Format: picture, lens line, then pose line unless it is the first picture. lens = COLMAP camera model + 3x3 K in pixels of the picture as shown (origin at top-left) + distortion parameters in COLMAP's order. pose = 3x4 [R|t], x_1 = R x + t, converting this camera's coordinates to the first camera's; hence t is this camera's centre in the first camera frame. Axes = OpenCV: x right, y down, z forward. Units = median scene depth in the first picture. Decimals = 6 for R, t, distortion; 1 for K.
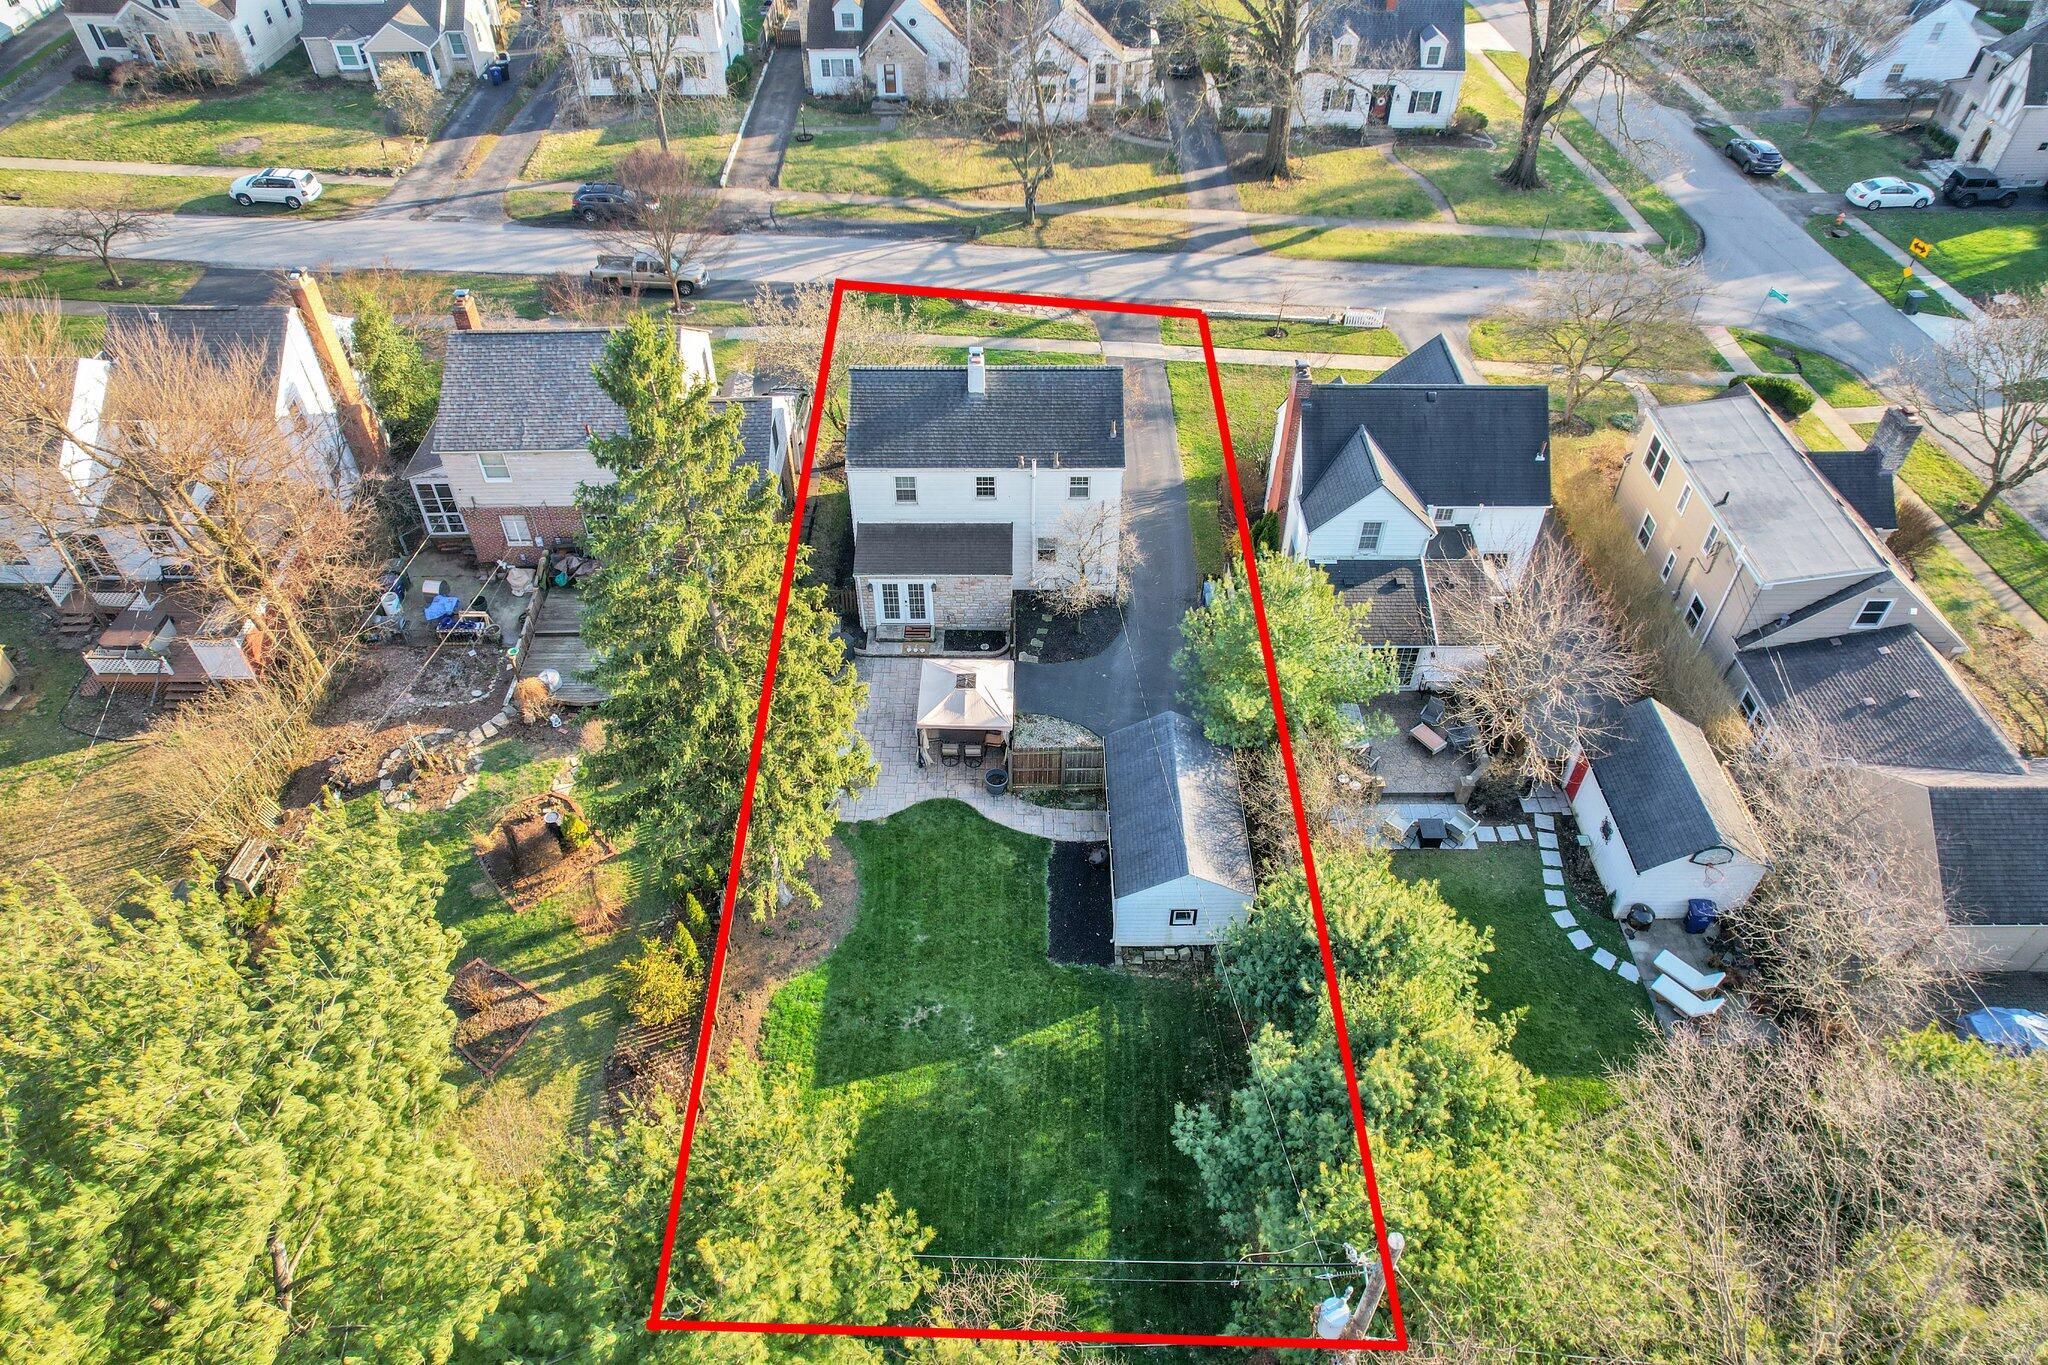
lens RADIAL K [[1337.3, 0, 1021.6], [0, 1337.3, 691.2], [0, 0, 1]] dist [-0.019038, 0.000529]
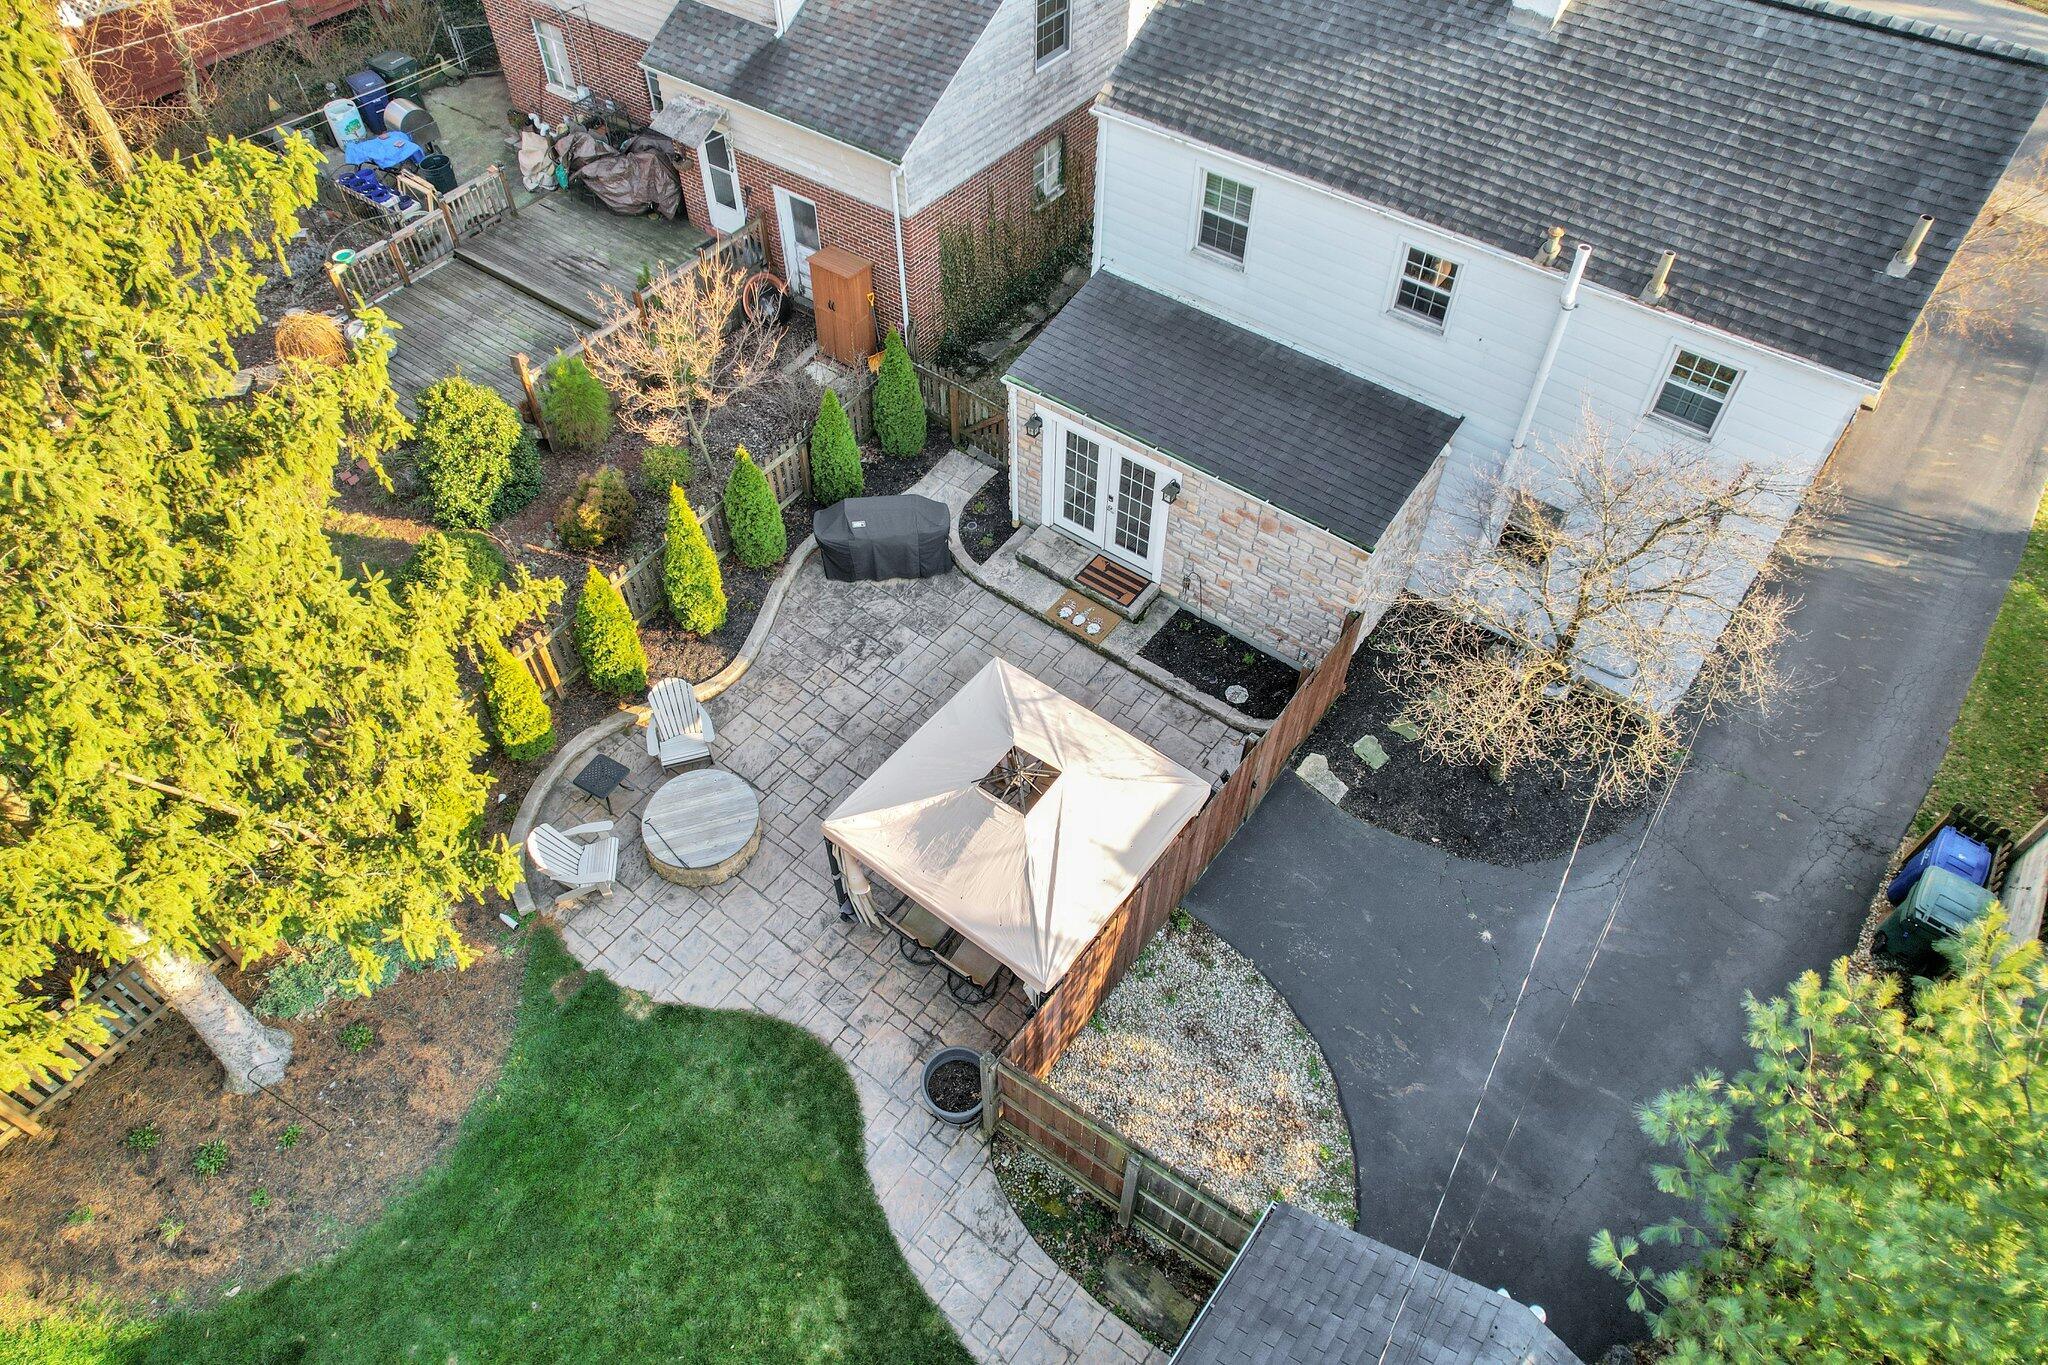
lens RADIAL K [[1337.3, 0, 1021.6], [0, 1337.3, 691.2], [0, 0, 1]] dist [-0.019038, 0.000529]
pose [[0.784229, 0.472624, -0.402010, 0.077263], [-0.409768, 0.881022, 0.236414, -0.100201], [0.465914, -0.020672, 0.884588, 0.651327]]
